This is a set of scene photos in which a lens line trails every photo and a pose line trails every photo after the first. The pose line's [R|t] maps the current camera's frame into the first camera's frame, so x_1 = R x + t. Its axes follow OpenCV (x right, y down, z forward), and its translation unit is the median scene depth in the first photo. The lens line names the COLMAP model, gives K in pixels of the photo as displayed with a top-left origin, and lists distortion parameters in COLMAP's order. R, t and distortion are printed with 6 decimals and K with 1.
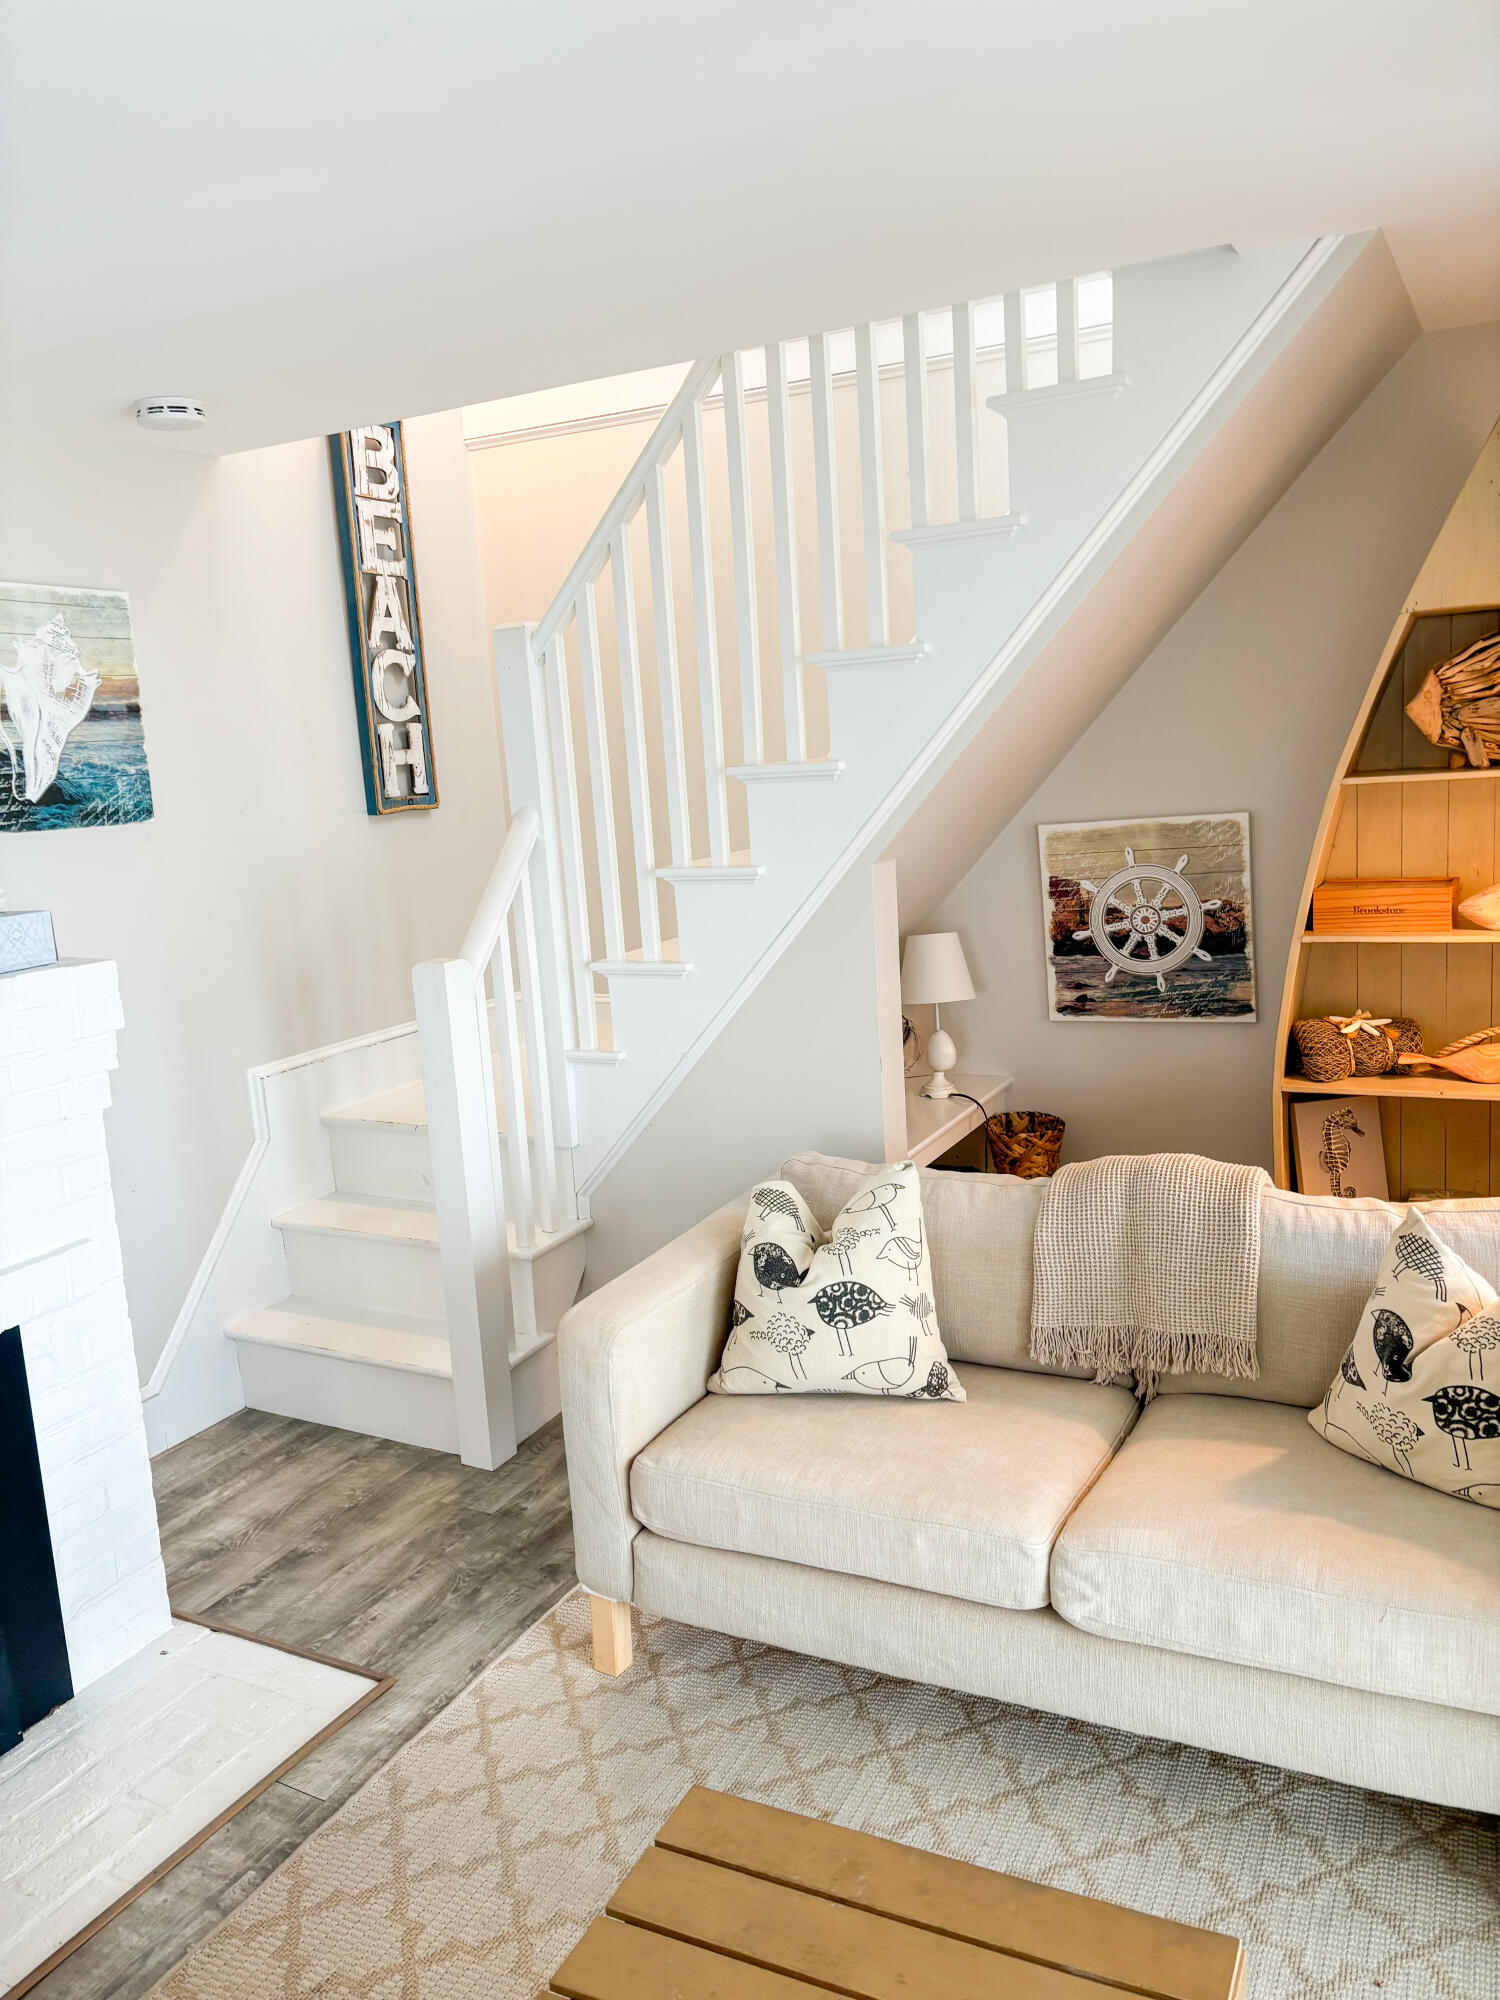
lens RADIAL K [[1509.1, 0, 756.7], [0, 1509.1, 1001.1], [0, 0, 1]] dist [0.041765, -0.017949]
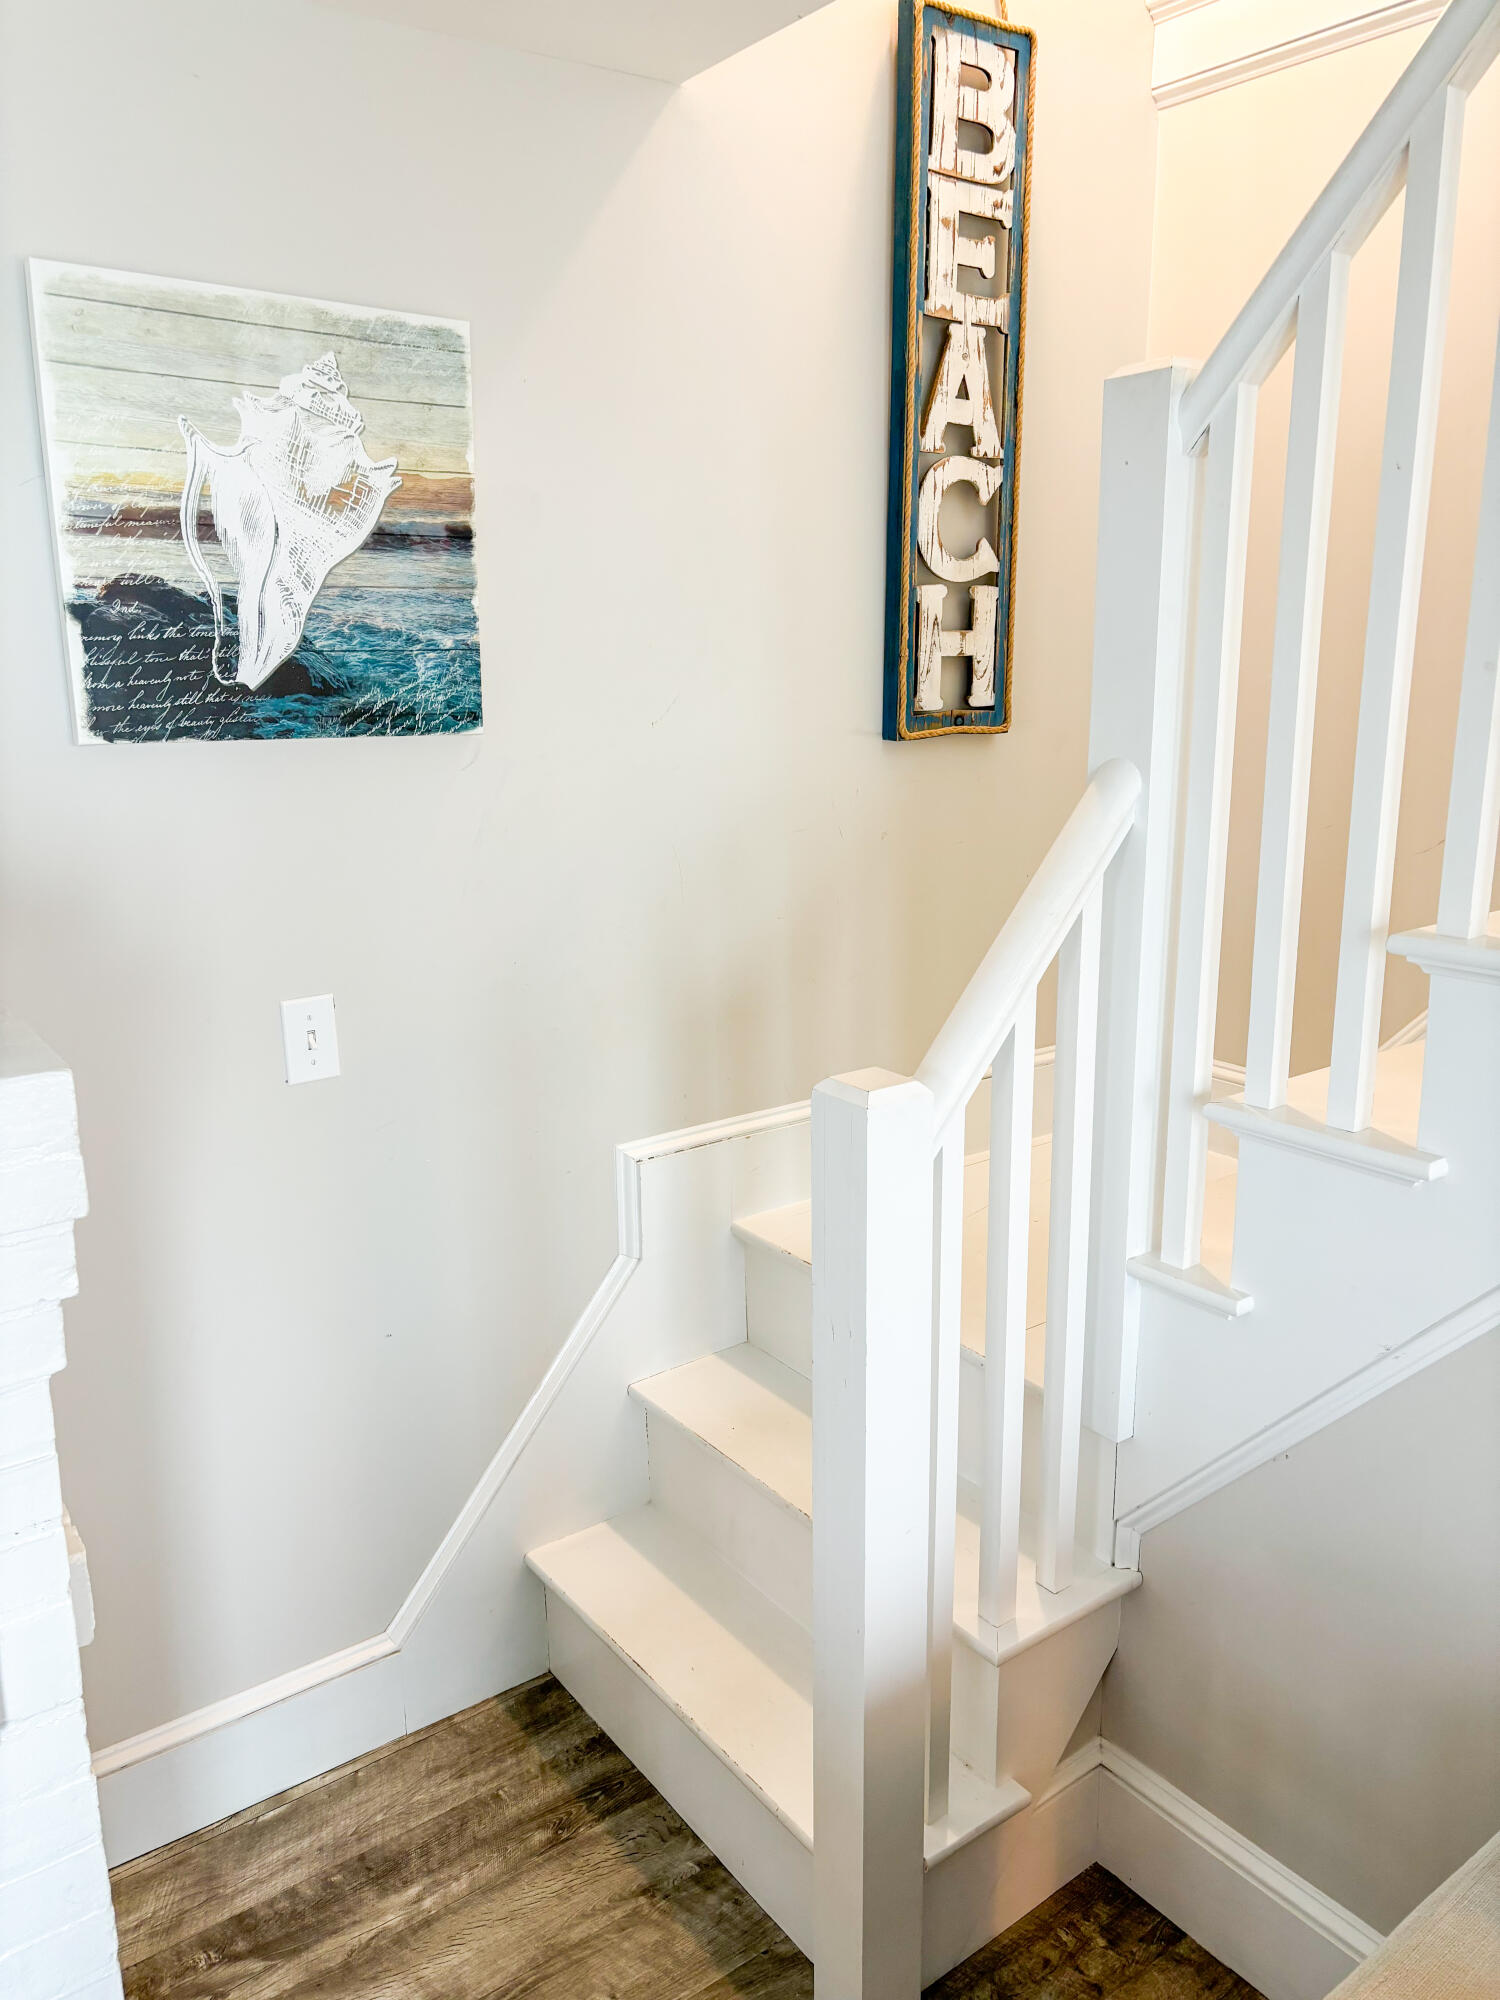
lens RADIAL K [[1509.1, 0, 743.2], [0, 1509.1, 1005.6], [0, 0, 1]] dist [0.041765, -0.017949]
pose [[0.894919, 0.153531, -0.418985, -0.045436], [-0.122151, 0.987369, 0.100903, -0.084969], [0.429184, -0.039121, 0.902369, 0.509156]]
